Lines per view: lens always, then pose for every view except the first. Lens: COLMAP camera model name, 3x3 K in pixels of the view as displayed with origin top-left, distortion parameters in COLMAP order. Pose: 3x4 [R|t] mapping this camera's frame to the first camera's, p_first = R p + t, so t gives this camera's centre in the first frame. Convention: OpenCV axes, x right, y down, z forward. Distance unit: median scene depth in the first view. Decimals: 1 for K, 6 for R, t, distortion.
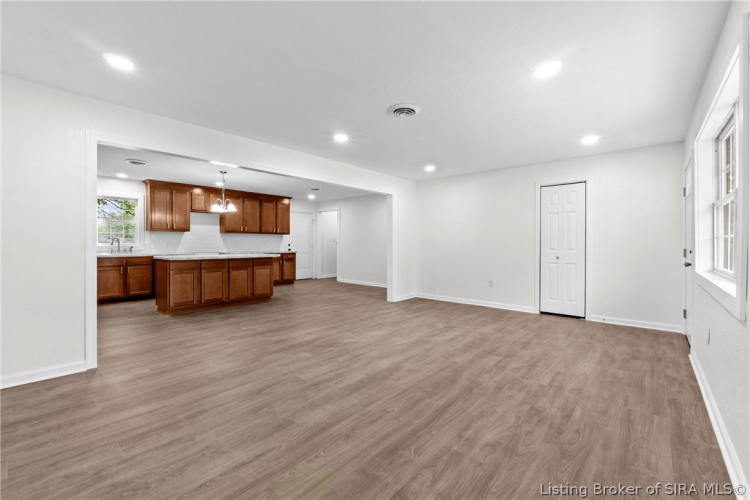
lens RADIAL K [[318.5, 0, 372.2], [0, 318.5, 246.4], [0, 0, 1]] dist [-0.003249, -0.000351]
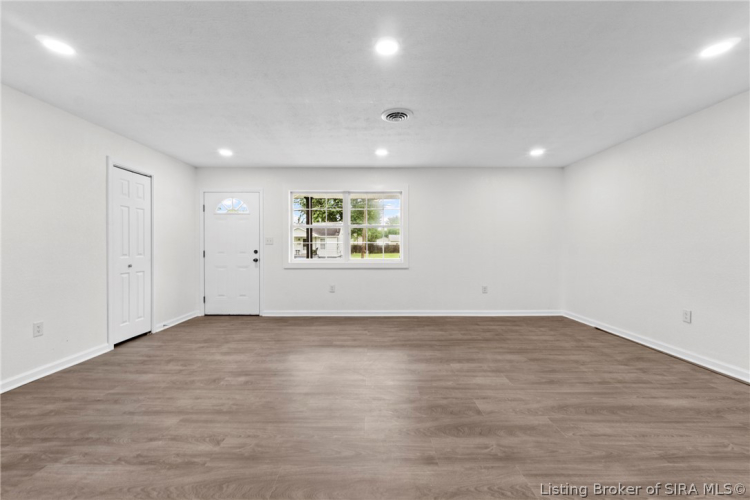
lens RADIAL K [[318.5, 0, 370.5], [0, 318.5, 248.7], [0, 0, 1]] dist [-0.003249, -0.000351]
pose [[-0.663302, -0.006813, 0.748321, -0.688127], [0.004847, 0.999898, 0.013400, -0.023117], [-0.748336, 0.012516, -0.663202, 1.985891]]
